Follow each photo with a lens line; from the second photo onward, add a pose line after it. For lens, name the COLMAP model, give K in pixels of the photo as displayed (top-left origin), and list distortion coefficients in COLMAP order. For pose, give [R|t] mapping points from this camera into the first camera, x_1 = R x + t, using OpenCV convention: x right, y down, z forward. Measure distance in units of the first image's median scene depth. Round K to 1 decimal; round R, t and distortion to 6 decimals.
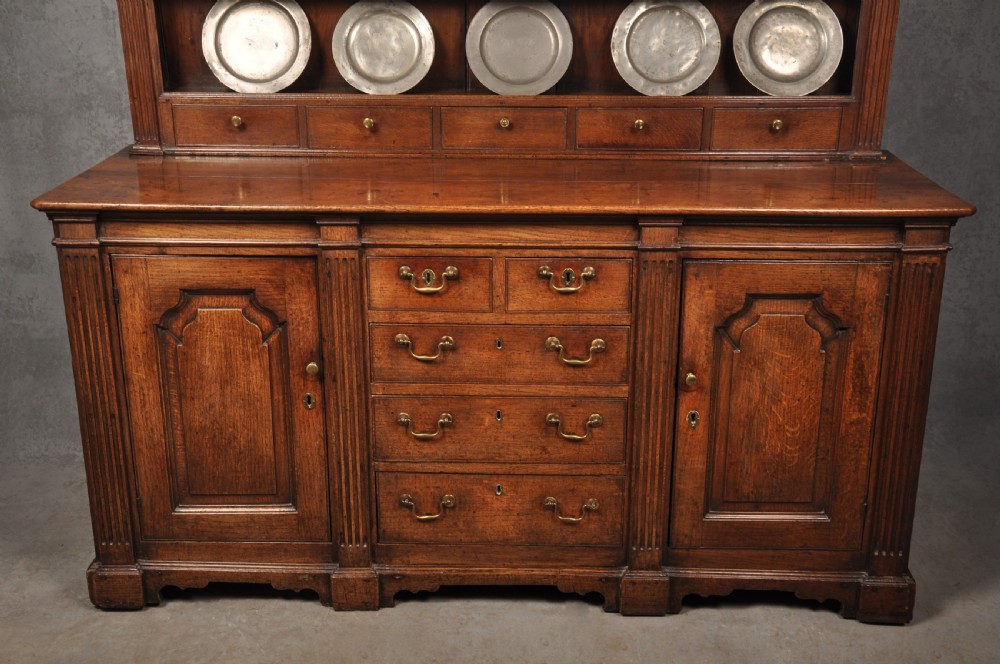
lens RADIAL K [[1166.8, 0, 496.7], [0, 1166.8, 327.3], [0, 0, 1]] dist [0.062540, 0.000000]
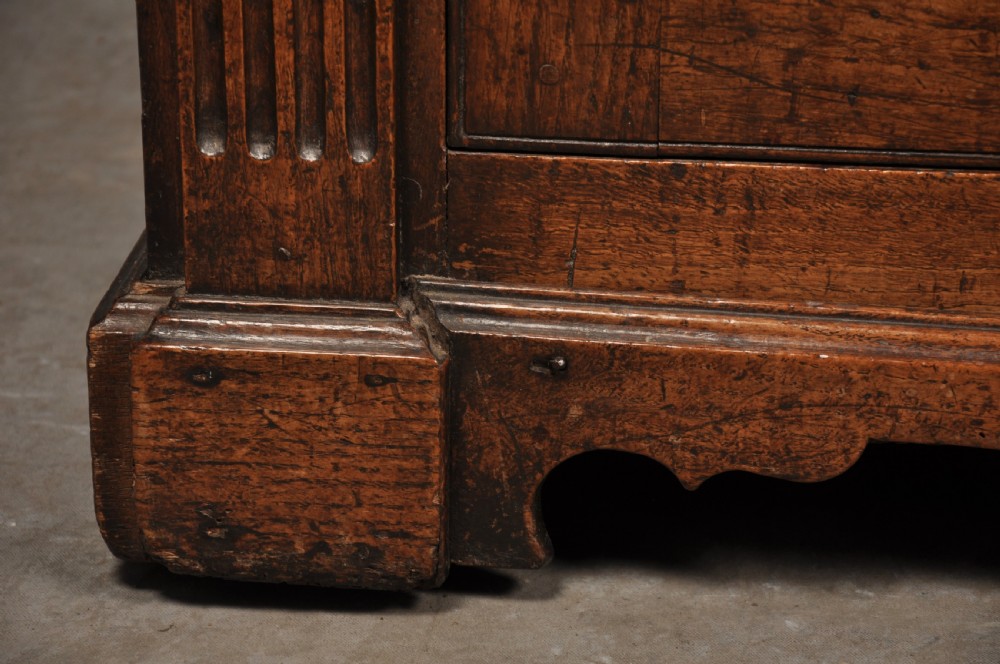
lens RADIAL K [[1791.4, 0, 497.5], [0, 1791.4, 327.9], [0, 0, 1]] dist [0.332965, 0.000000]
pose [[0.997501, 0.037404, -0.059932, -0.297019], [-0.039680, 0.998518, -0.037239, 0.226166], [0.058450, 0.039524, 0.997508, 0.810246]]
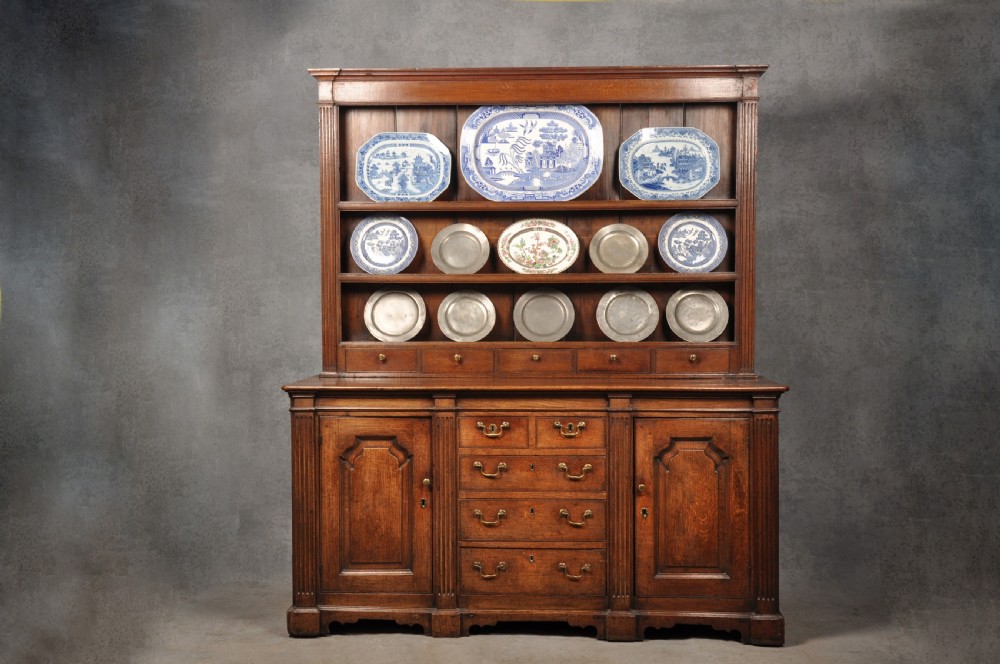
lens RADIAL K [[1166.8, 0, 499.6], [0, 1166.8, 352.0], [0, 0, 1]] dist [0.062540, 0.000000]
pose [[0.999489, -0.002782, -0.031858, 0.009448], [-0.006488, 0.957853, -0.287185, 0.350945], [0.031314, 0.287245, 0.957345, -0.736258]]
